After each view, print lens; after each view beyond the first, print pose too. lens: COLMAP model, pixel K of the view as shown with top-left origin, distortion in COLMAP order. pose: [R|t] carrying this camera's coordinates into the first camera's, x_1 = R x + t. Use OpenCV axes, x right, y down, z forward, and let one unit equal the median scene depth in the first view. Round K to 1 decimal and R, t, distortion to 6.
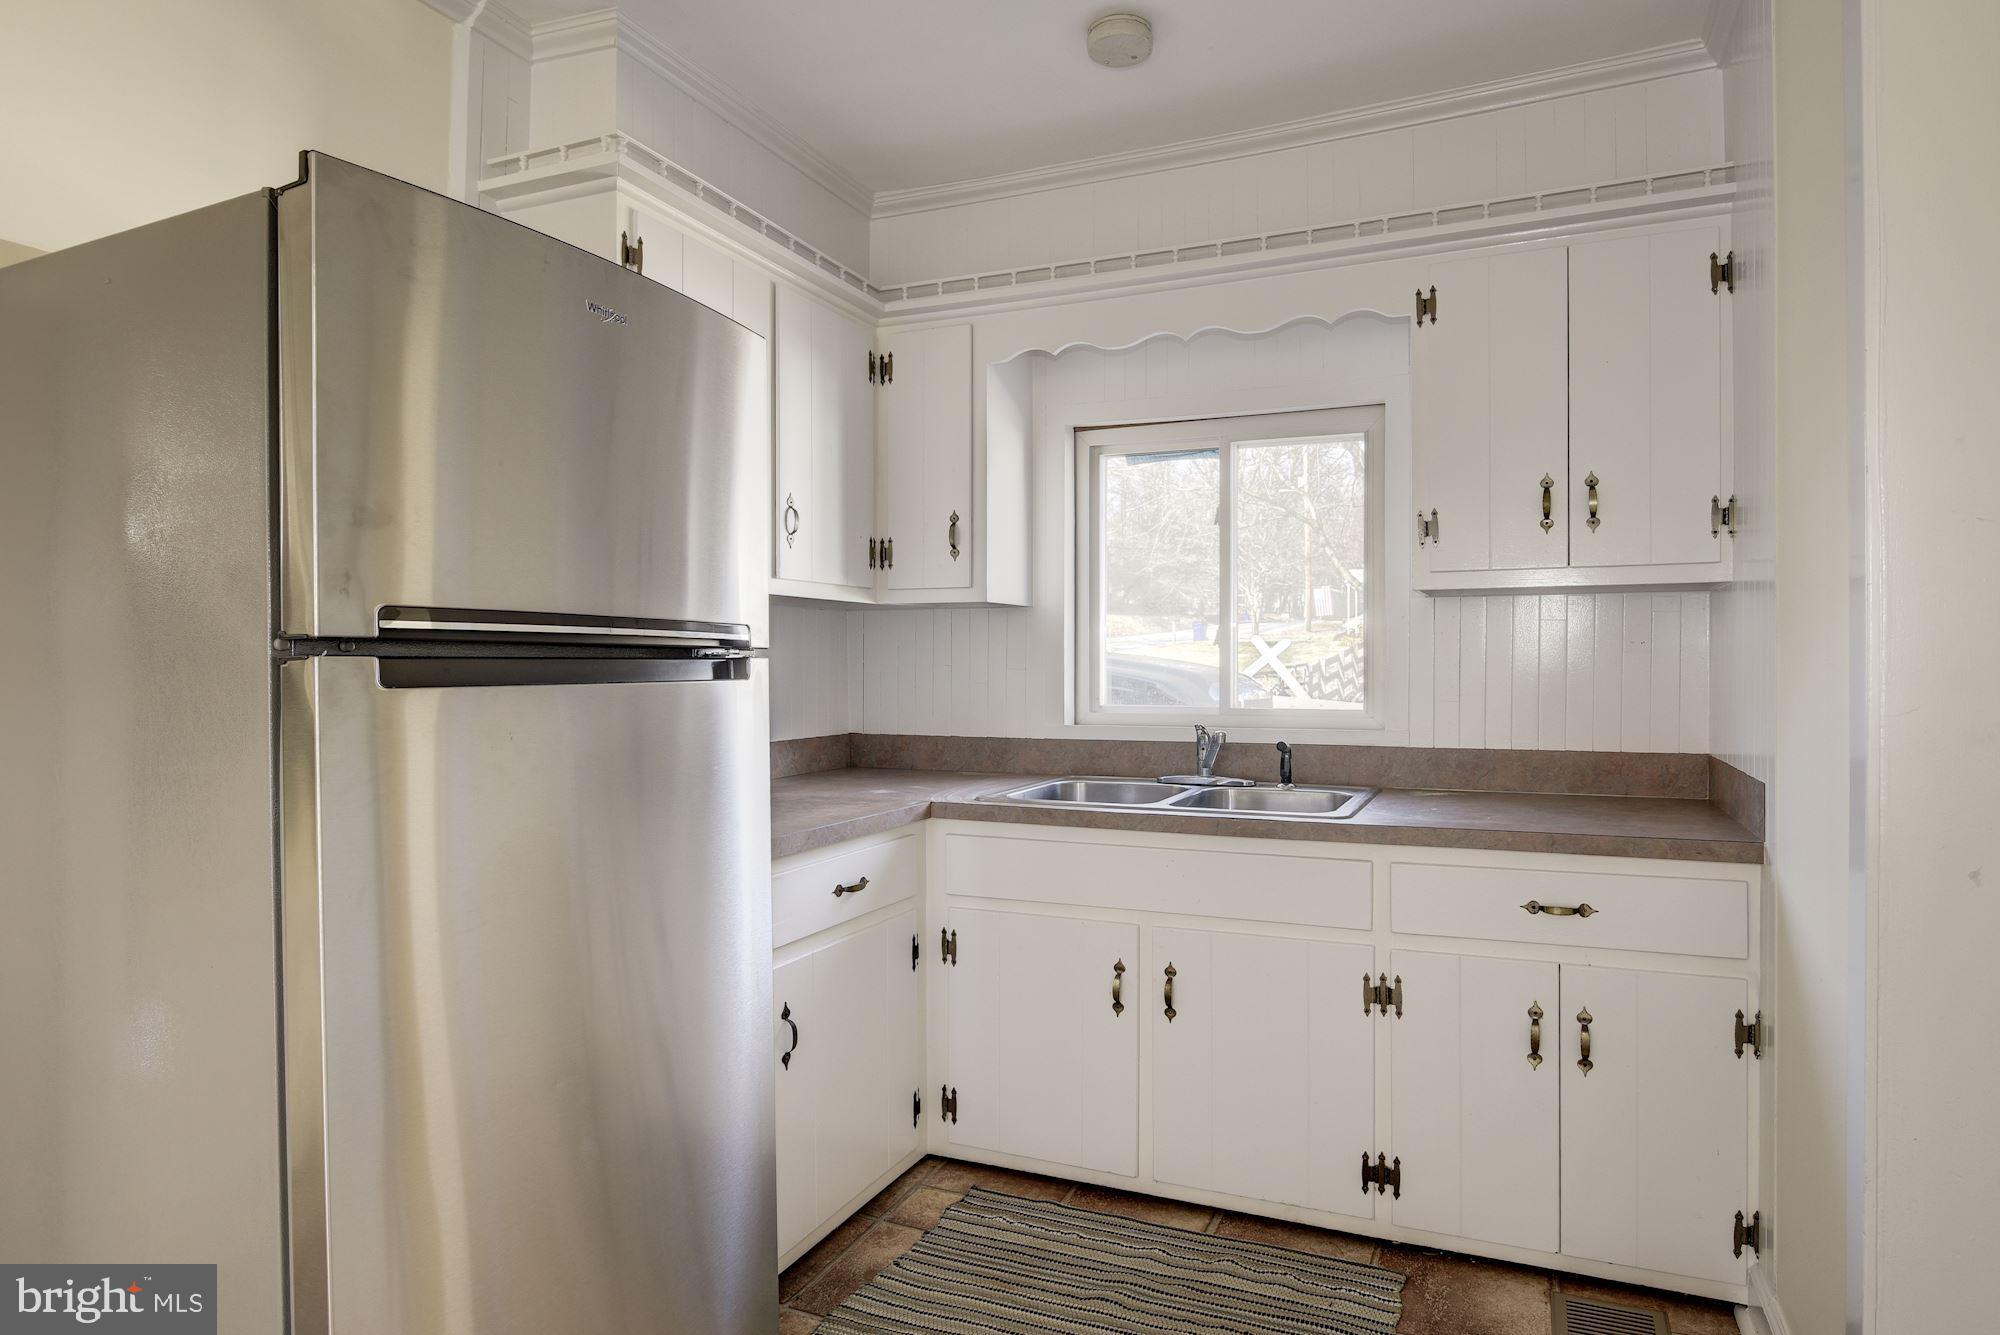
lens RADIAL K [[1140.0, 0, 959.3], [0, 1140.0, 670.1], [0, 0, 1]] dist [-0.005270, -0.002772]
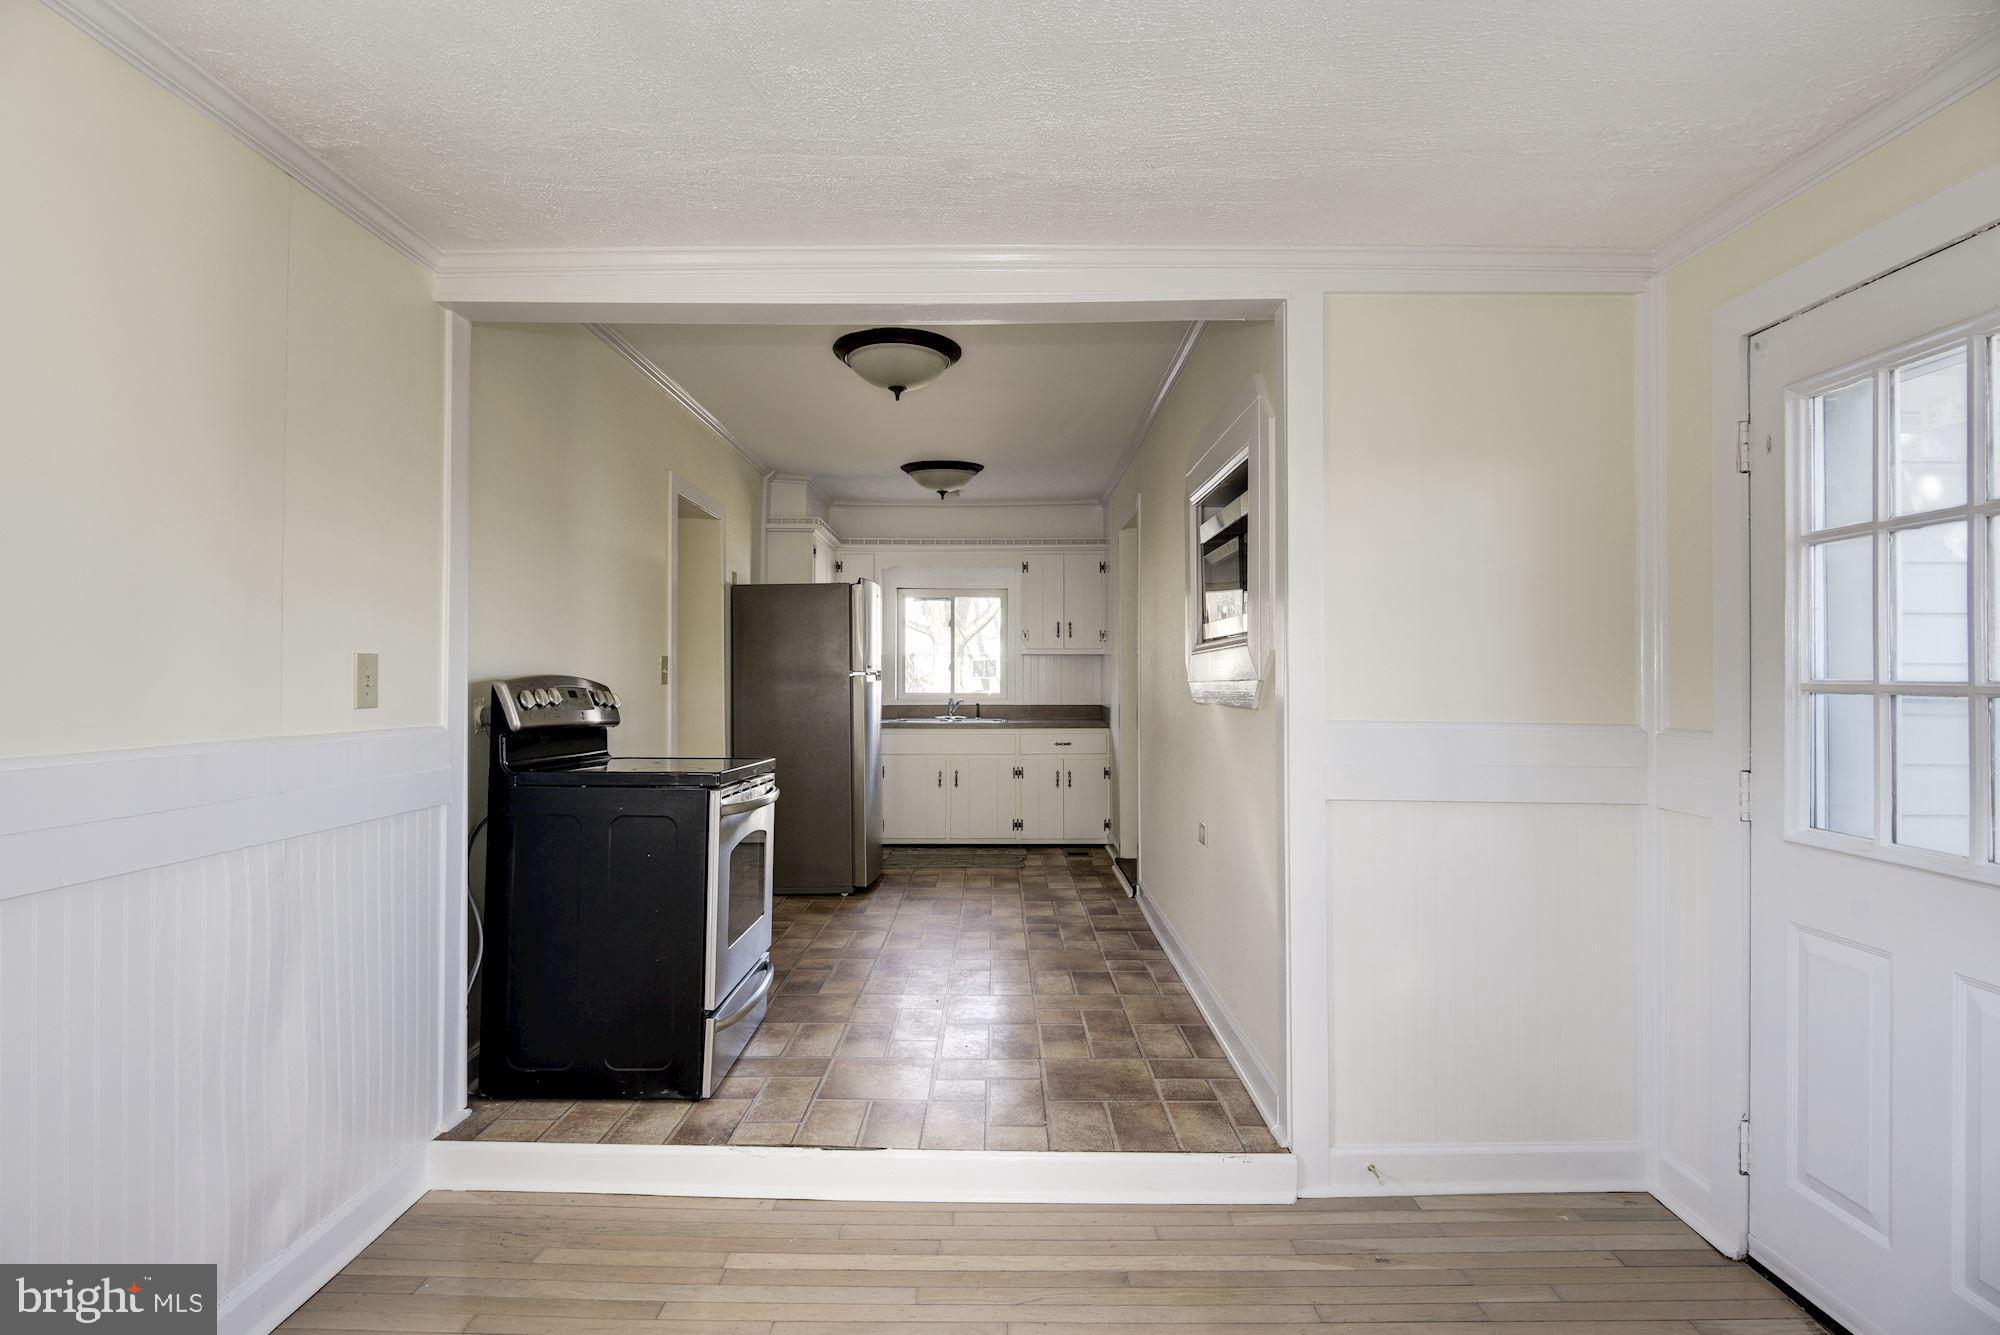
lens RADIAL K [[848.5, 0, 1000.0], [0, 848.5, 667.5], [0, 0, 1]] dist [-0.000685, -0.000072]
pose [[0.904756, 0.005970, 0.425888, -0.750935], [0.000766, 0.999877, -0.015644, 0.006021], [-0.425929, 0.014480, 0.904641, -1.268337]]
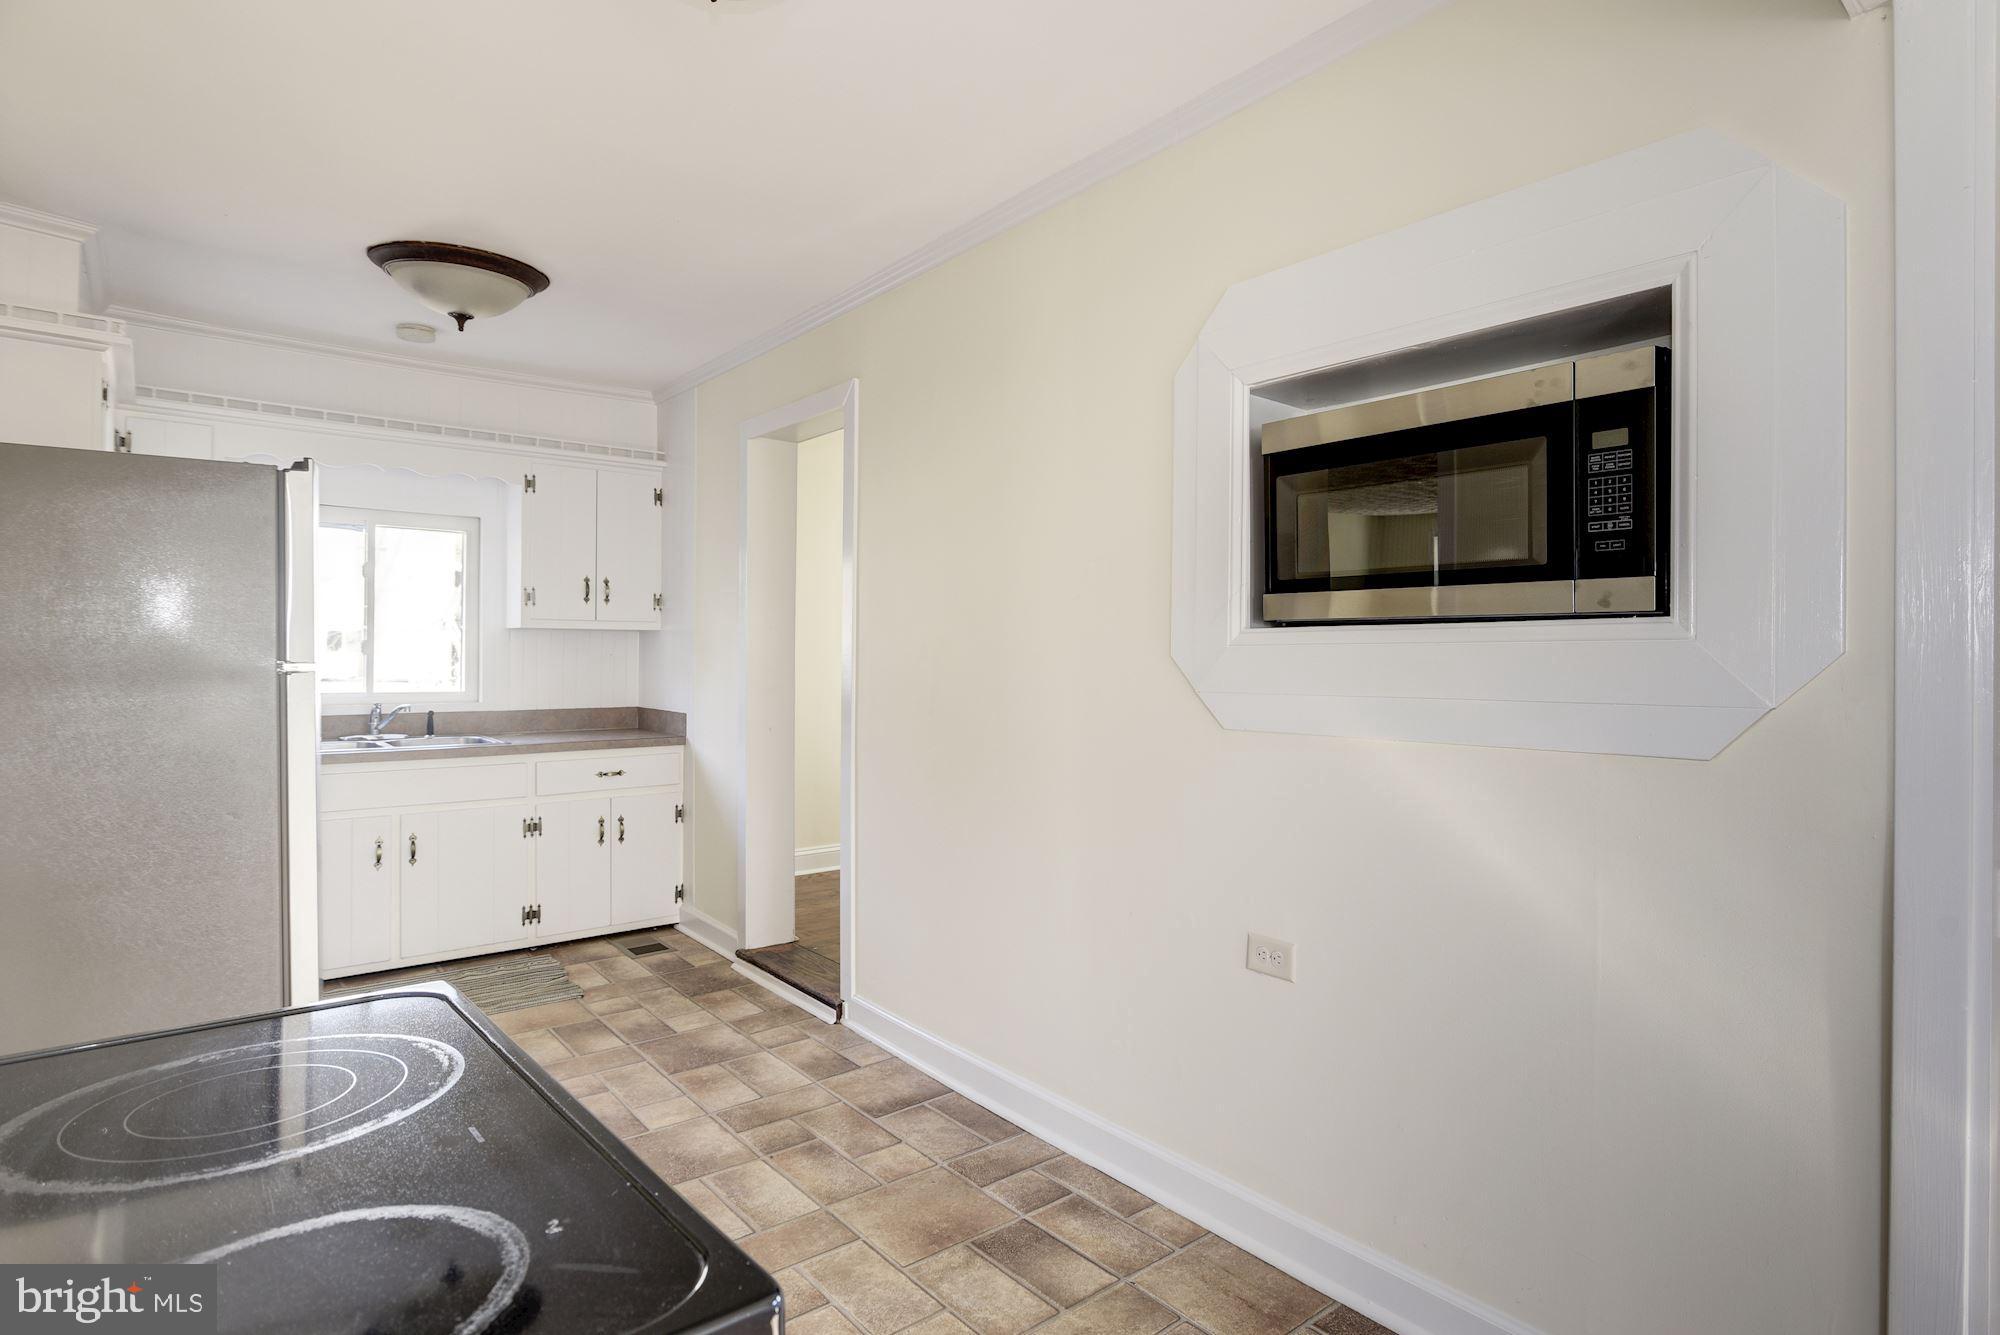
lens RADIAL K [[987.2, 0, 1008.4], [0, 987.2, 655.8], [0, 0, 1]] dist [-0.003457, -0.000592]
pose [[0.463444, 0.004667, 0.886114, -0.782465], [0.000247, 0.999985, -0.005396, -0.014282], [-0.886126, 0.002719, 0.463436, -0.569629]]
